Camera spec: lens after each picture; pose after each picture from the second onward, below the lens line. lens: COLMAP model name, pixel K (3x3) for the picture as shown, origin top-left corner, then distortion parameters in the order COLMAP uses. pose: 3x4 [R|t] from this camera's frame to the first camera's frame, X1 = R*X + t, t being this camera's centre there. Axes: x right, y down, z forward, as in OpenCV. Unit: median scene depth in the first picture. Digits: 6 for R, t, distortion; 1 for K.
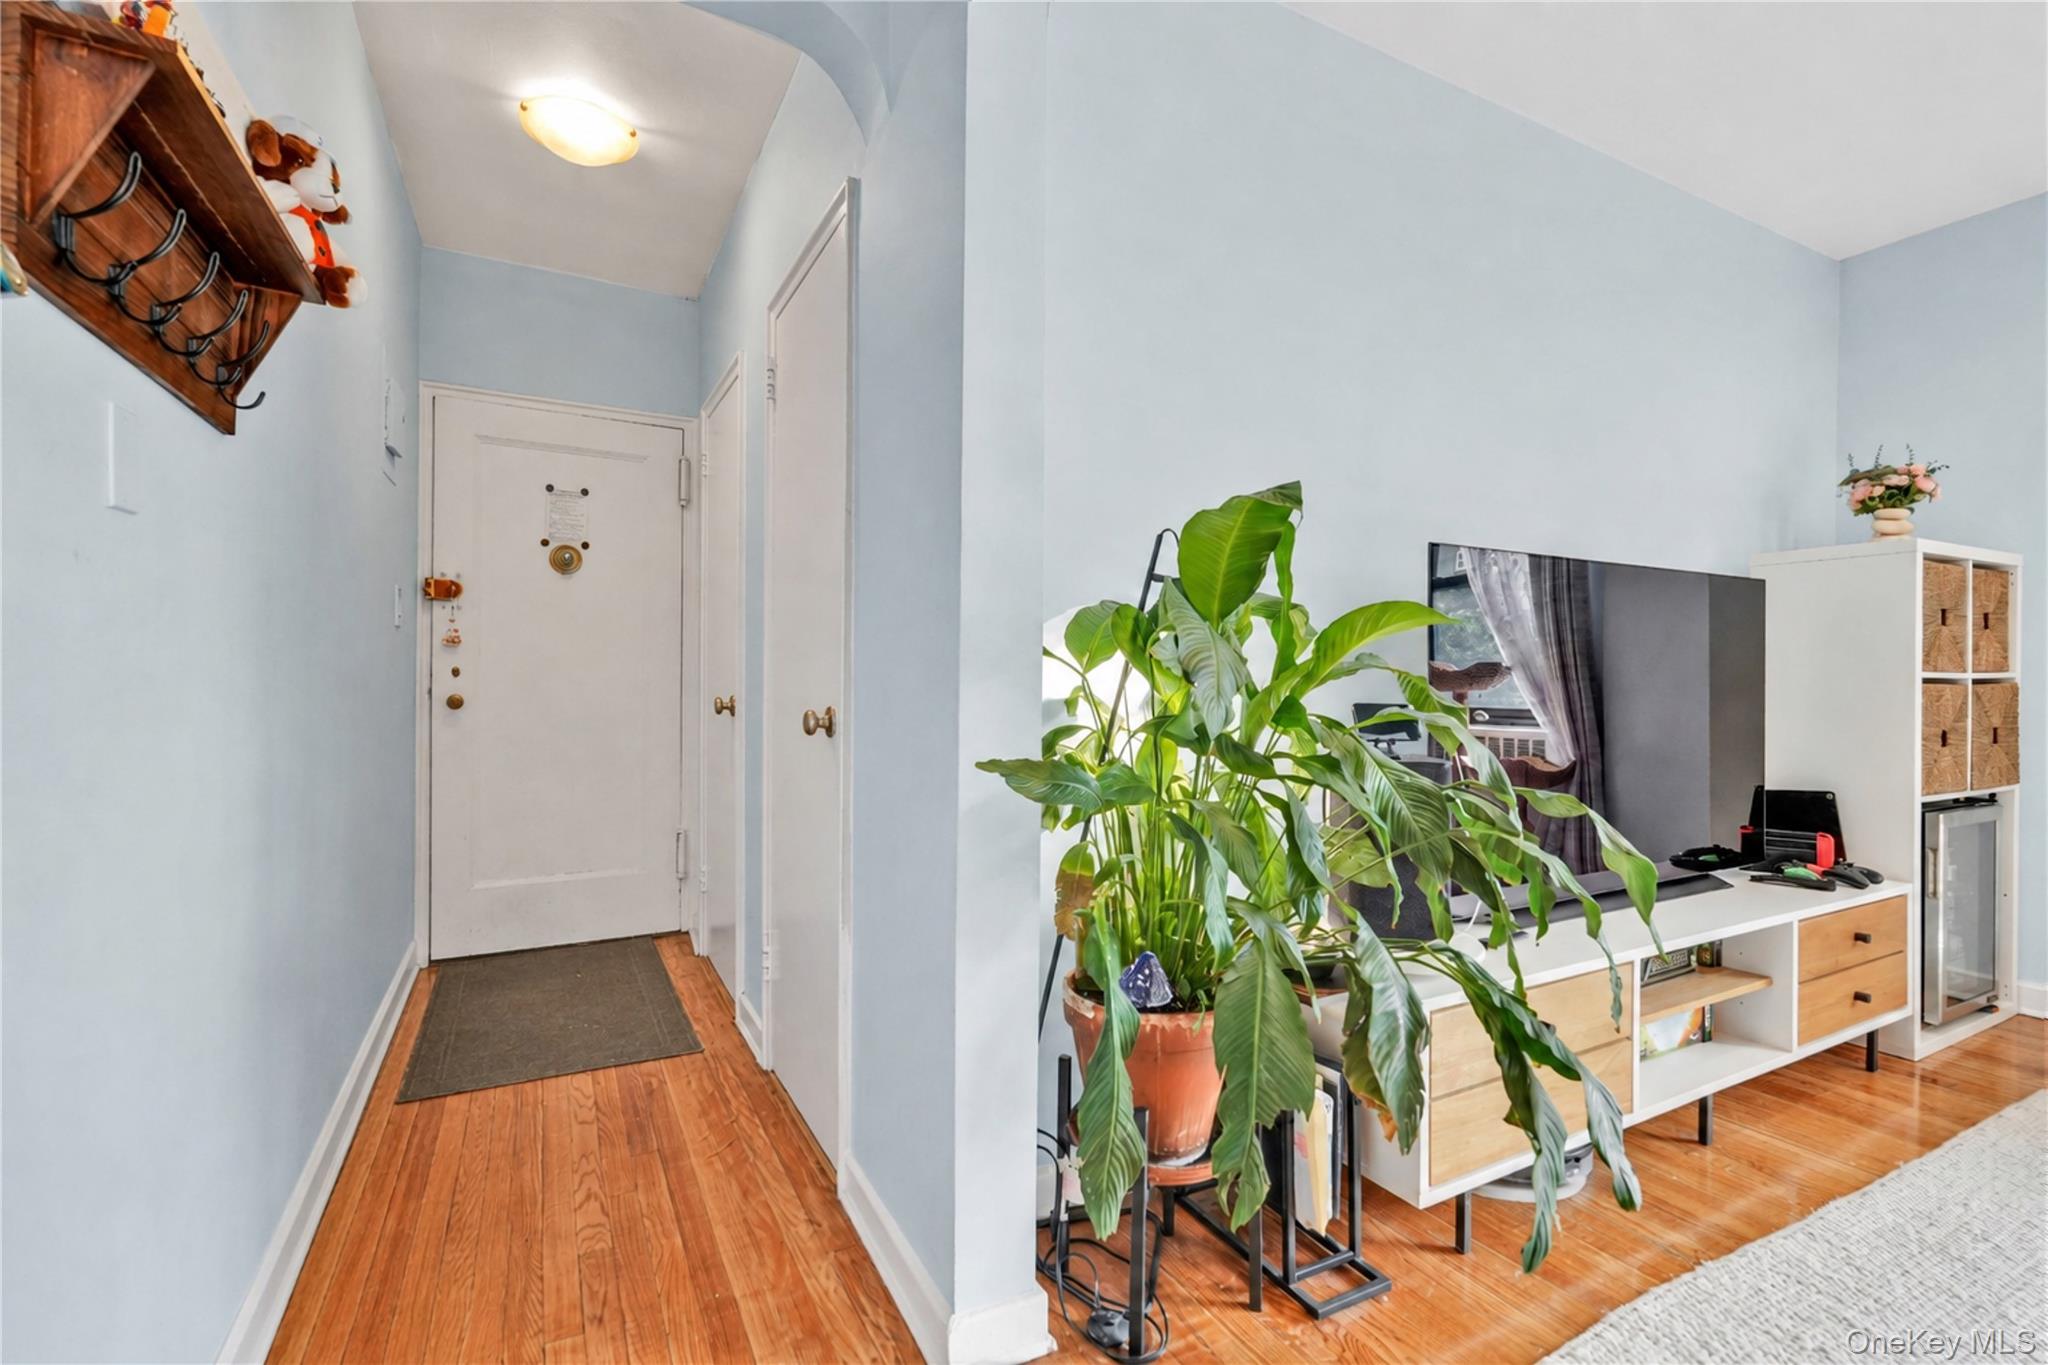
lens RADIAL K [[914.7, 0, 1027.4], [0, 914.7, 681.0], [0, 0, 1]] dist [-0.013156, 0.007279]
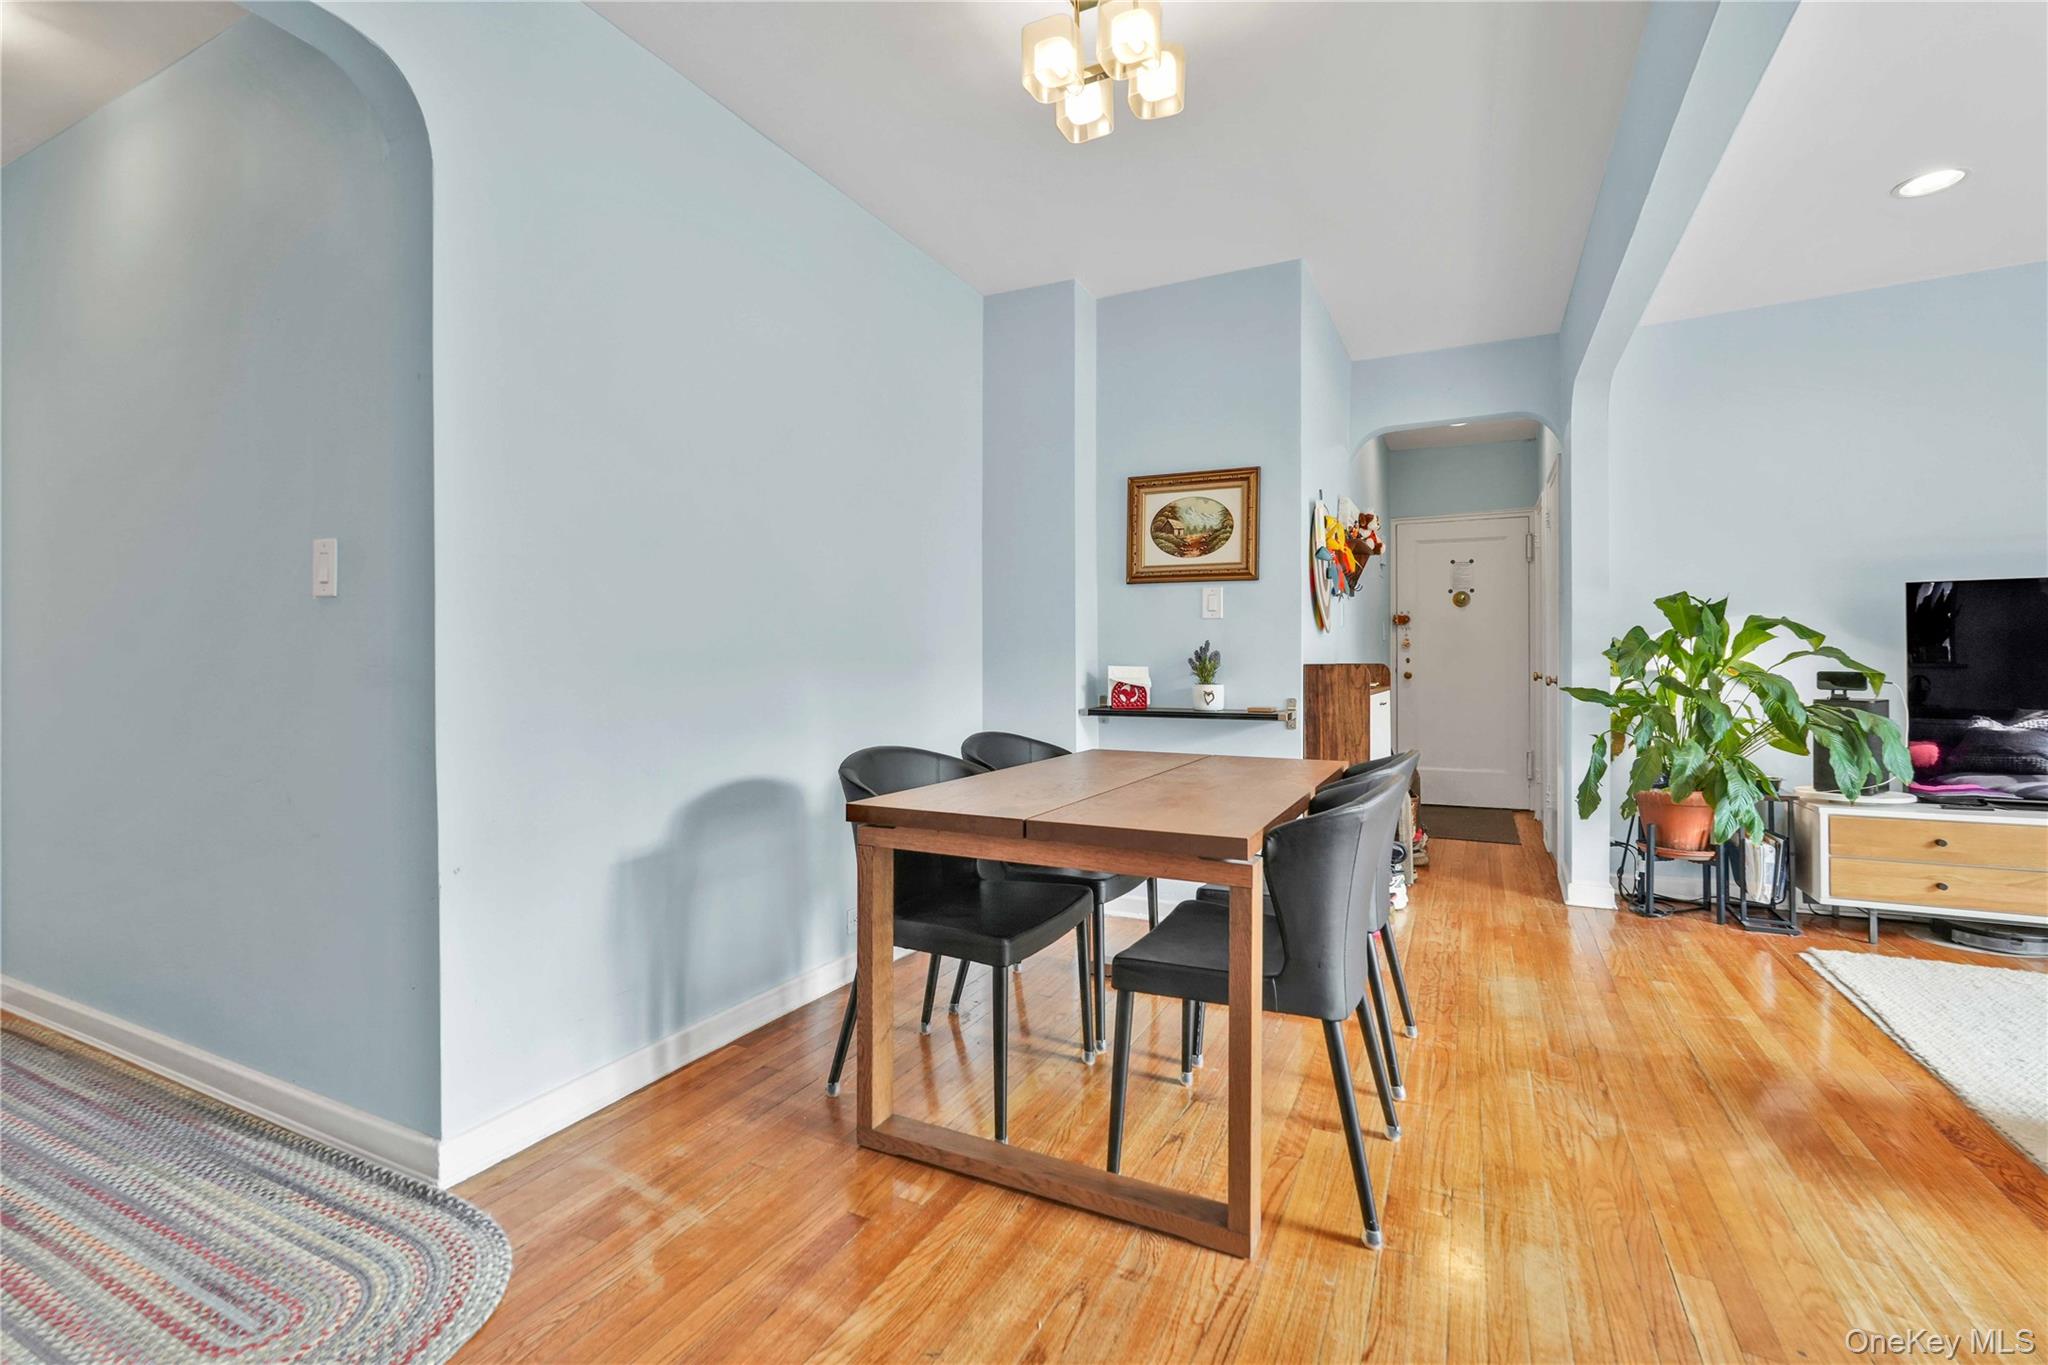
lens RADIAL K [[914.7, 0, 1017.1], [0, 914.7, 663.0], [0, 0, 1]] dist [-0.013156, 0.007279]
pose [[0.575319, -0.010784, -0.817858, 1.064558], [0.008394, 0.999938, -0.007280, 0.007241], [0.817886, -0.002677, 0.575374, -1.756089]]
